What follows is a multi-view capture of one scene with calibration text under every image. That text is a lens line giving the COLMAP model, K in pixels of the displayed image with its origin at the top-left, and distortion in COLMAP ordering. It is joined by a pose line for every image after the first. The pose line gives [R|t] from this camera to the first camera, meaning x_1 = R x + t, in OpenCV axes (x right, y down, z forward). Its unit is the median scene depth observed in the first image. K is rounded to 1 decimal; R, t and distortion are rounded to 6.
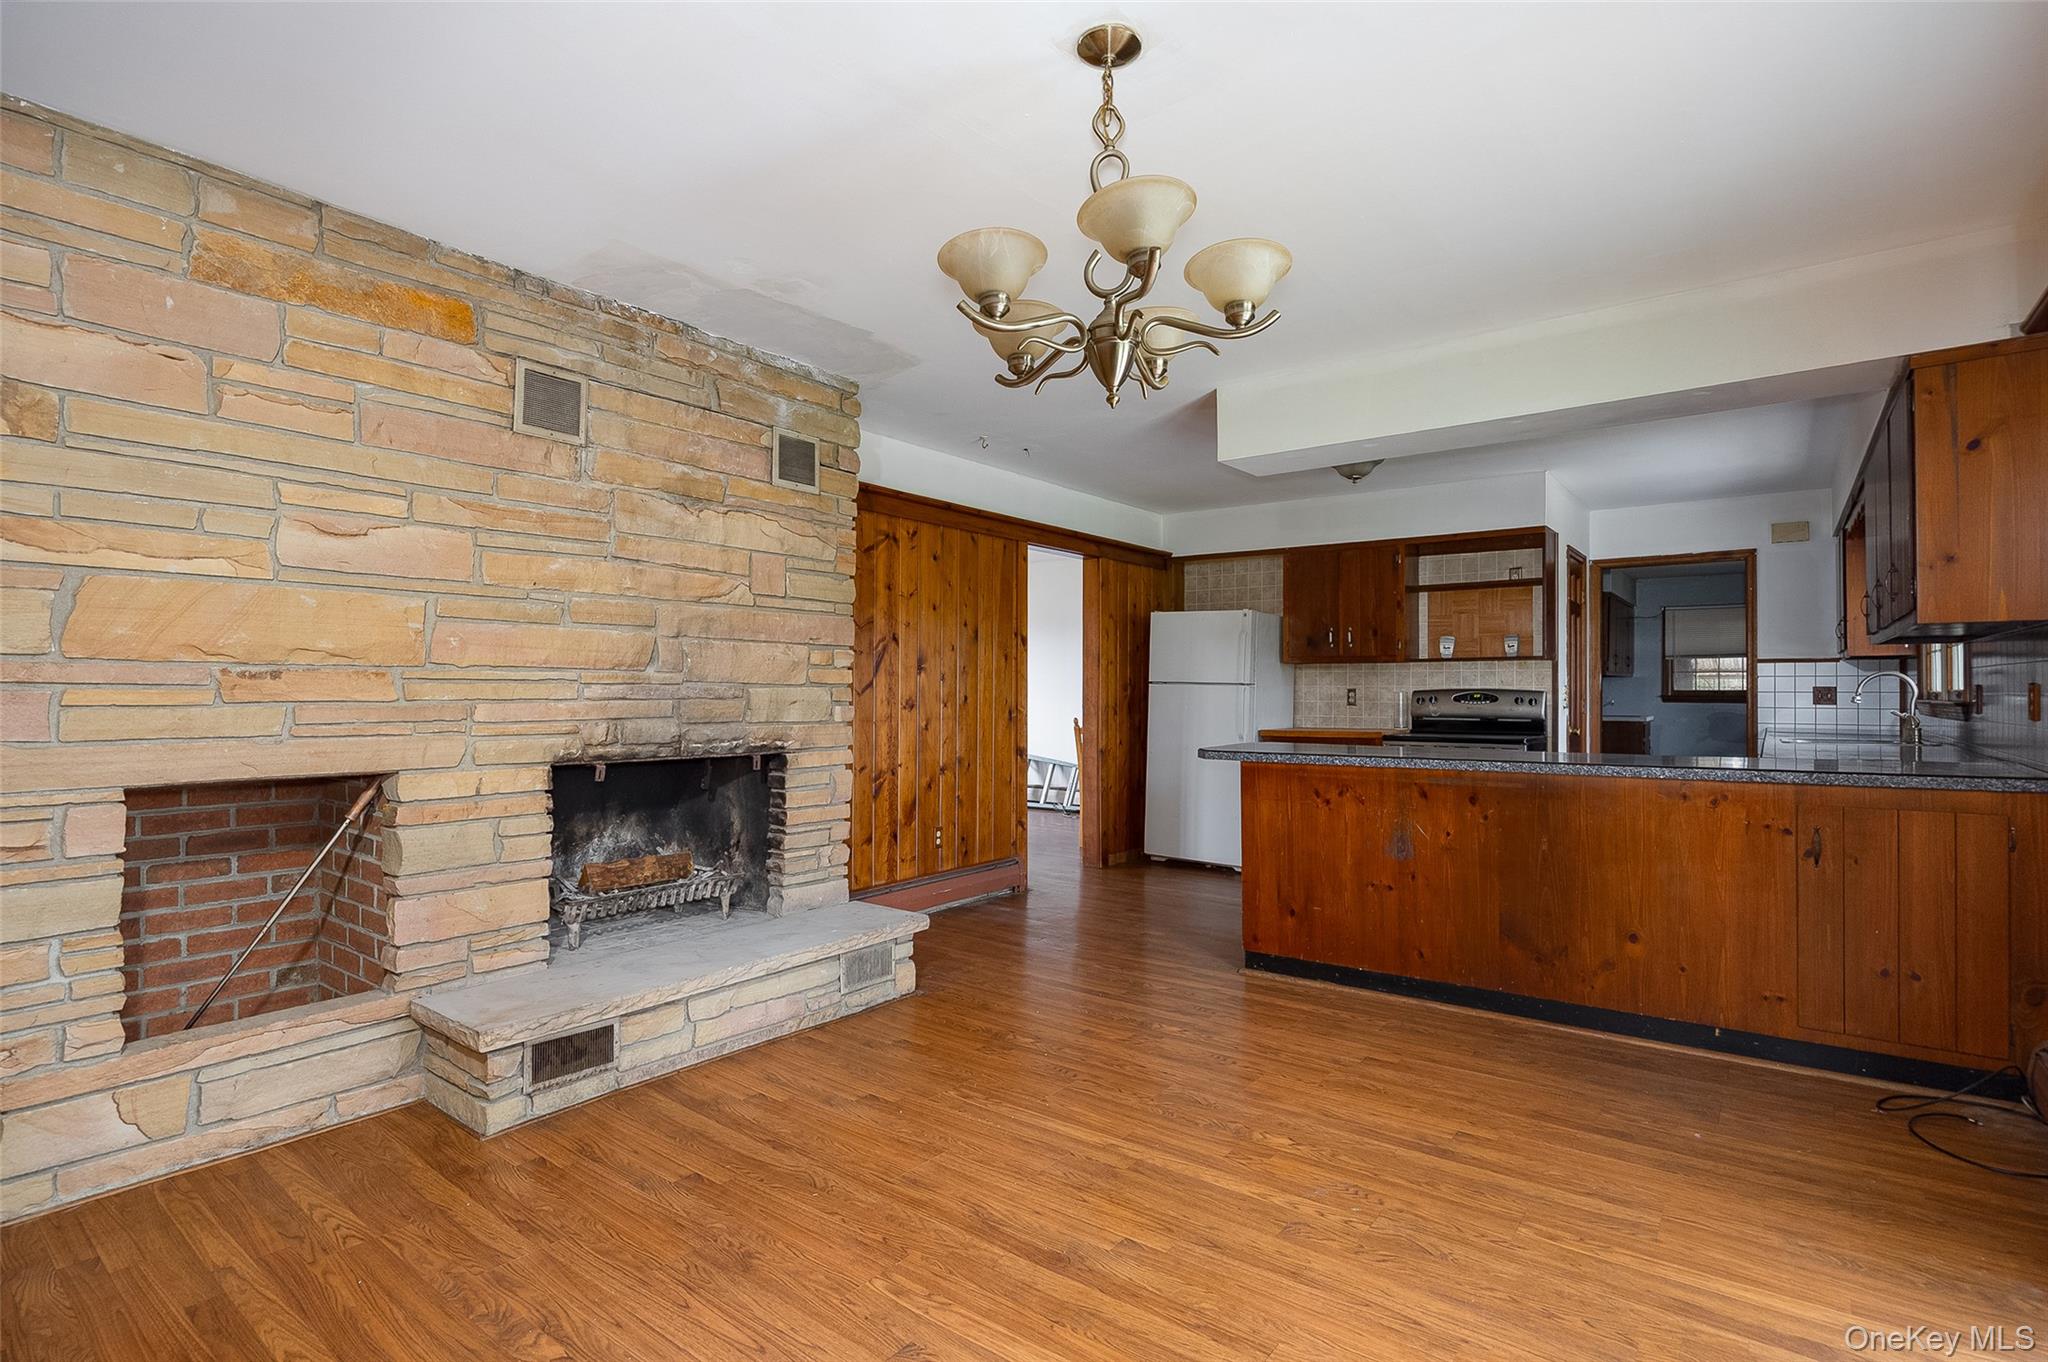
lens RADIAL K [[963.4, 0, 1002.4], [0, 963.4, 666.2], [0, 0, 1]] dist [-0.000154, 0.000106]
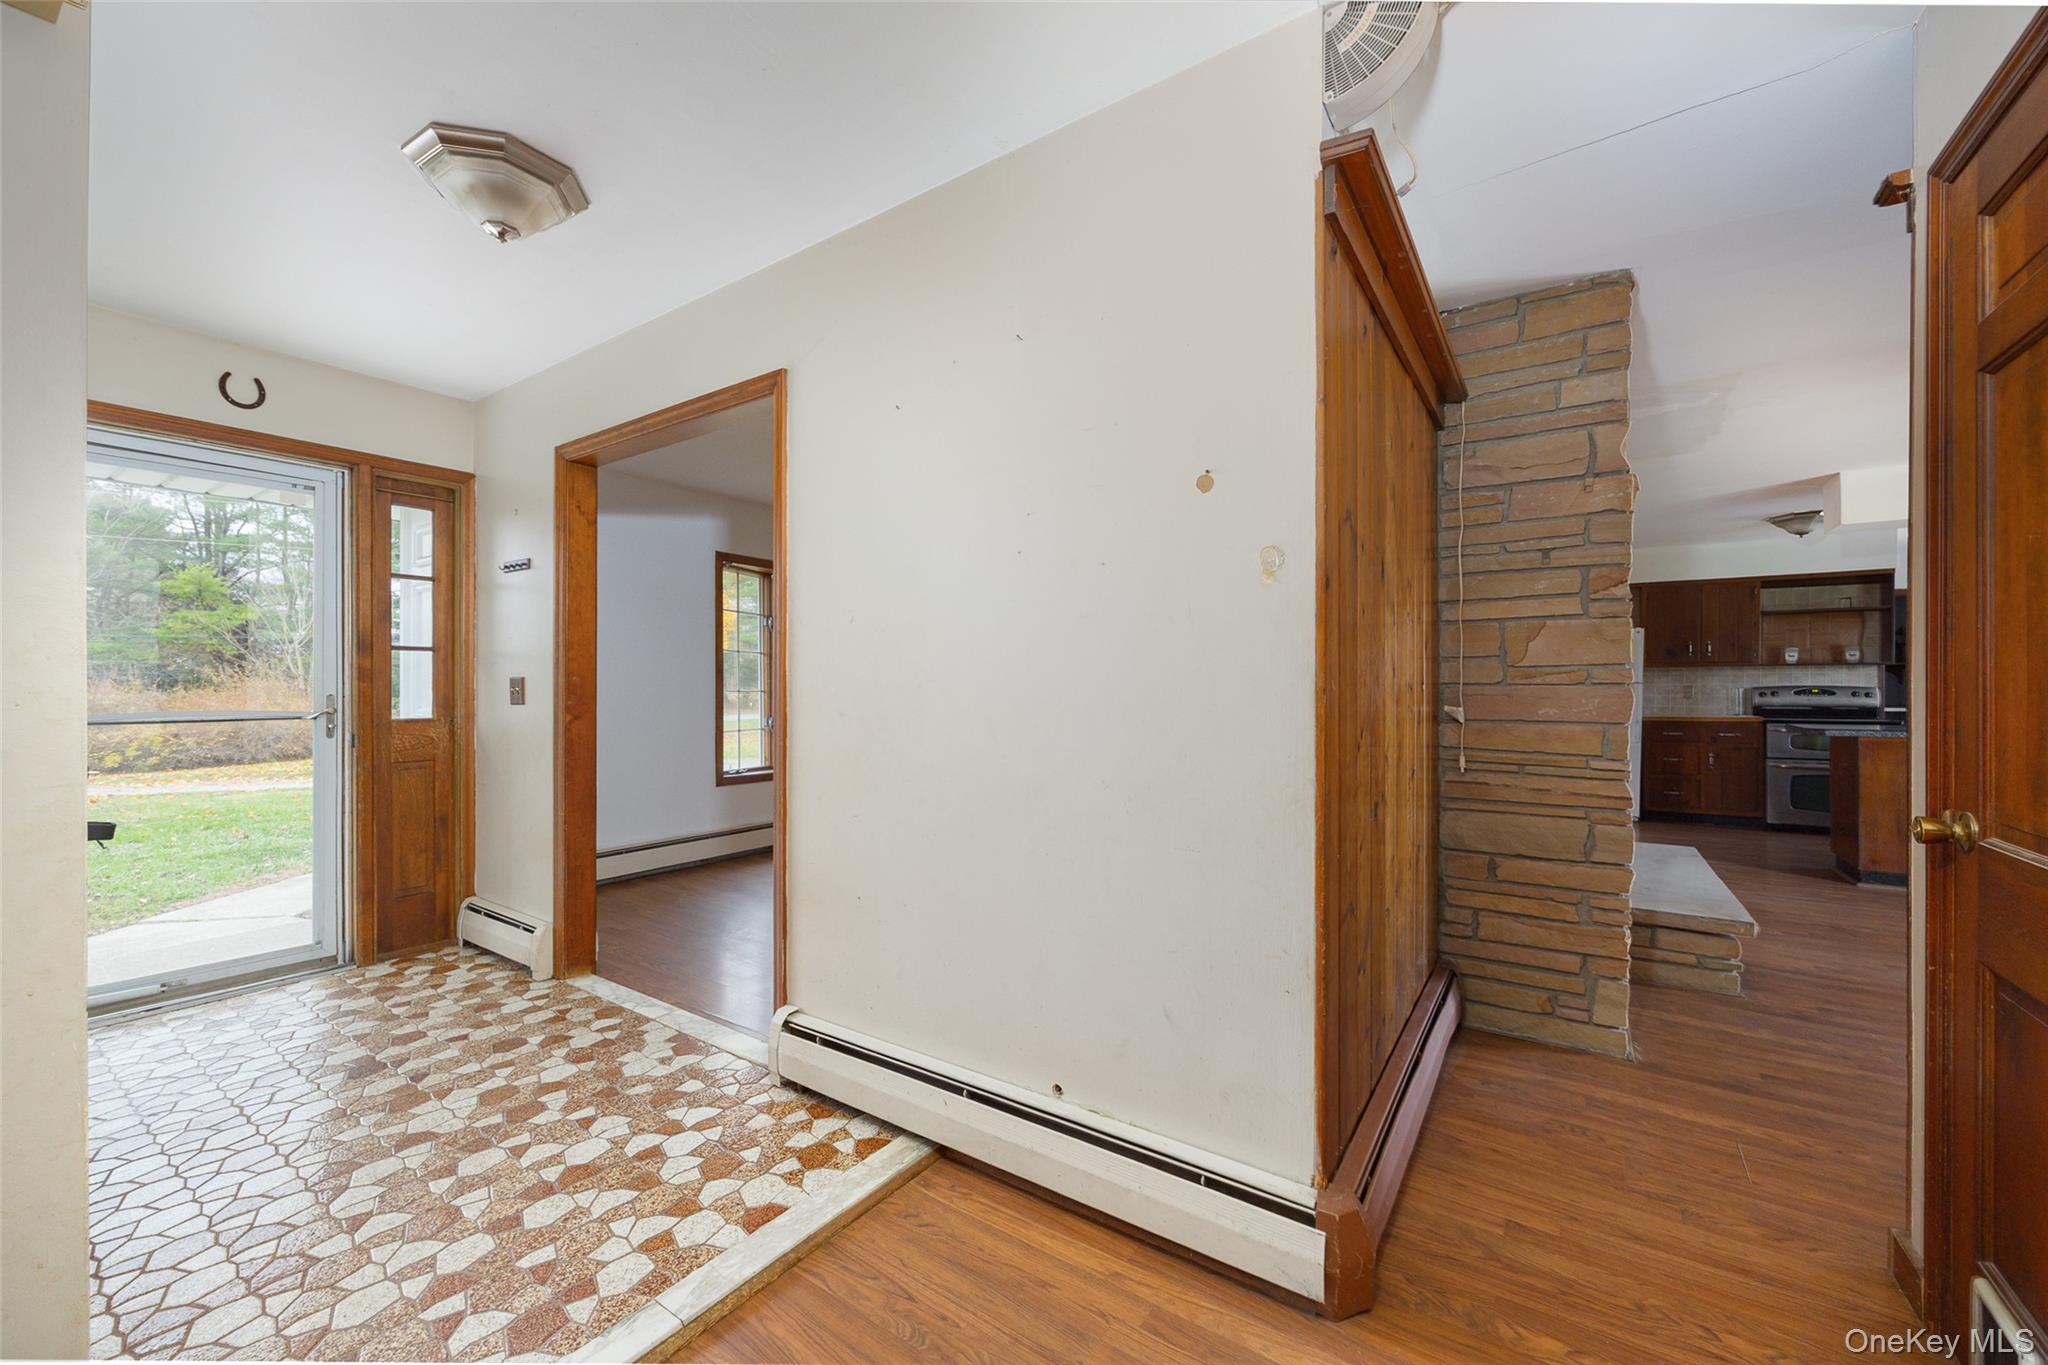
lens RADIAL K [[796.2, 0, 1022.4], [0, 796.2, 687.2], [0, 0, 1]] dist [0.004185, 0.000038]
pose [[0.997429, -0.006567, 0.071358, -0.711618], [0.004131, 0.999405, 0.034233, -0.018322], [-0.071540, -0.033850, 0.996863, -0.062679]]
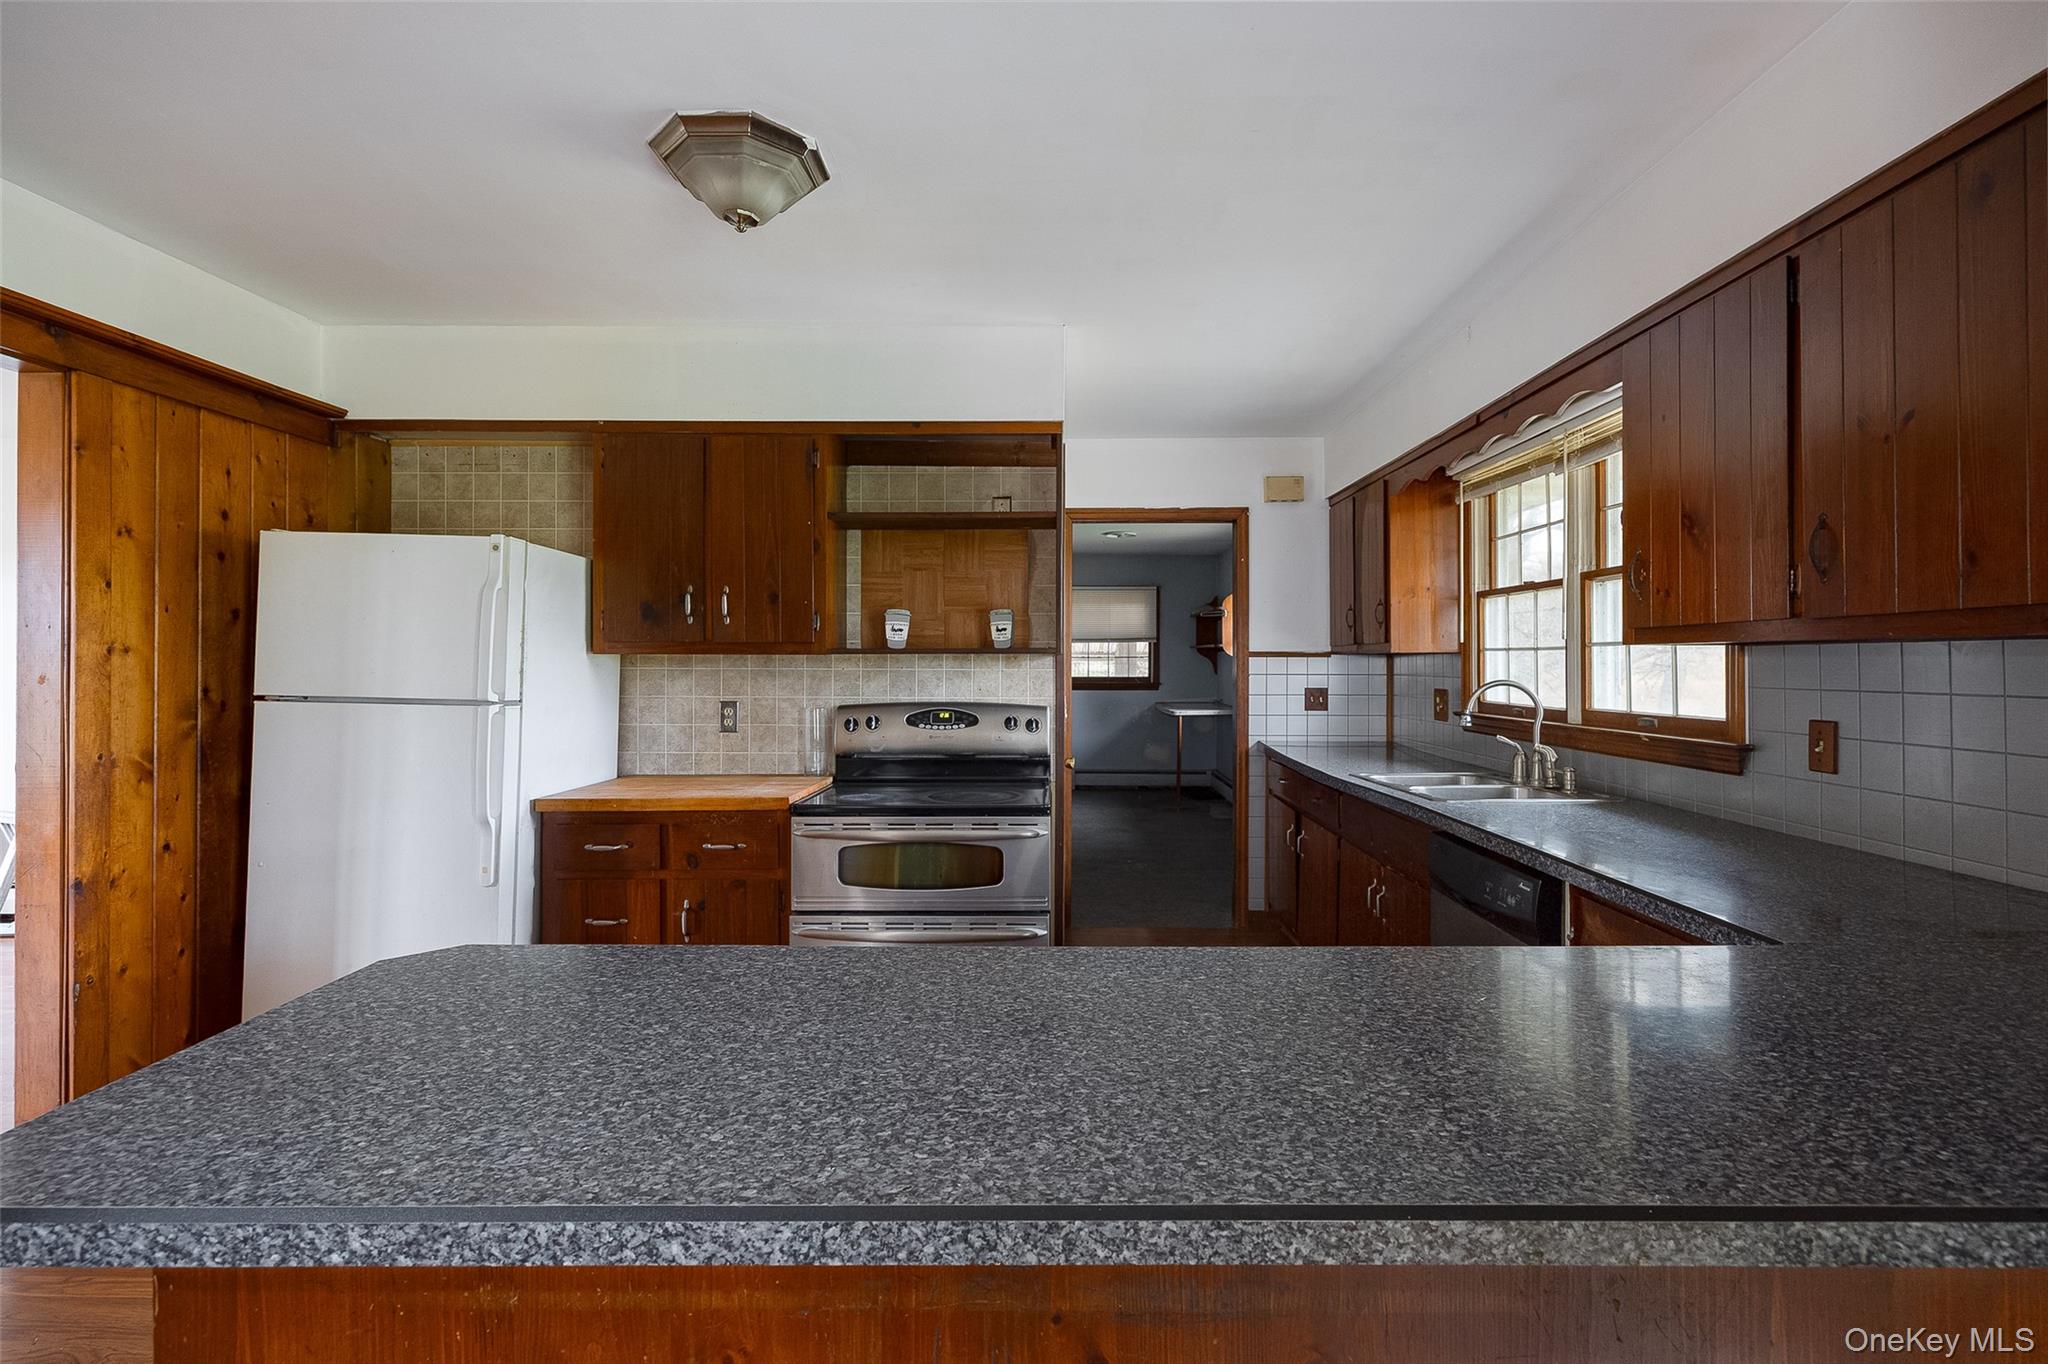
lens RADIAL K [[963.4, 0, 1014.6], [0, 963.4, 669.7], [0, 0, 1]] dist [-0.000154, 0.000106]
pose [[0.808183, -0.005585, 0.588904, 0.187141], [-0.012560, 0.999564, 0.026716, -0.011394], [-0.588797, -0.028988, 0.807761, 0.505808]]
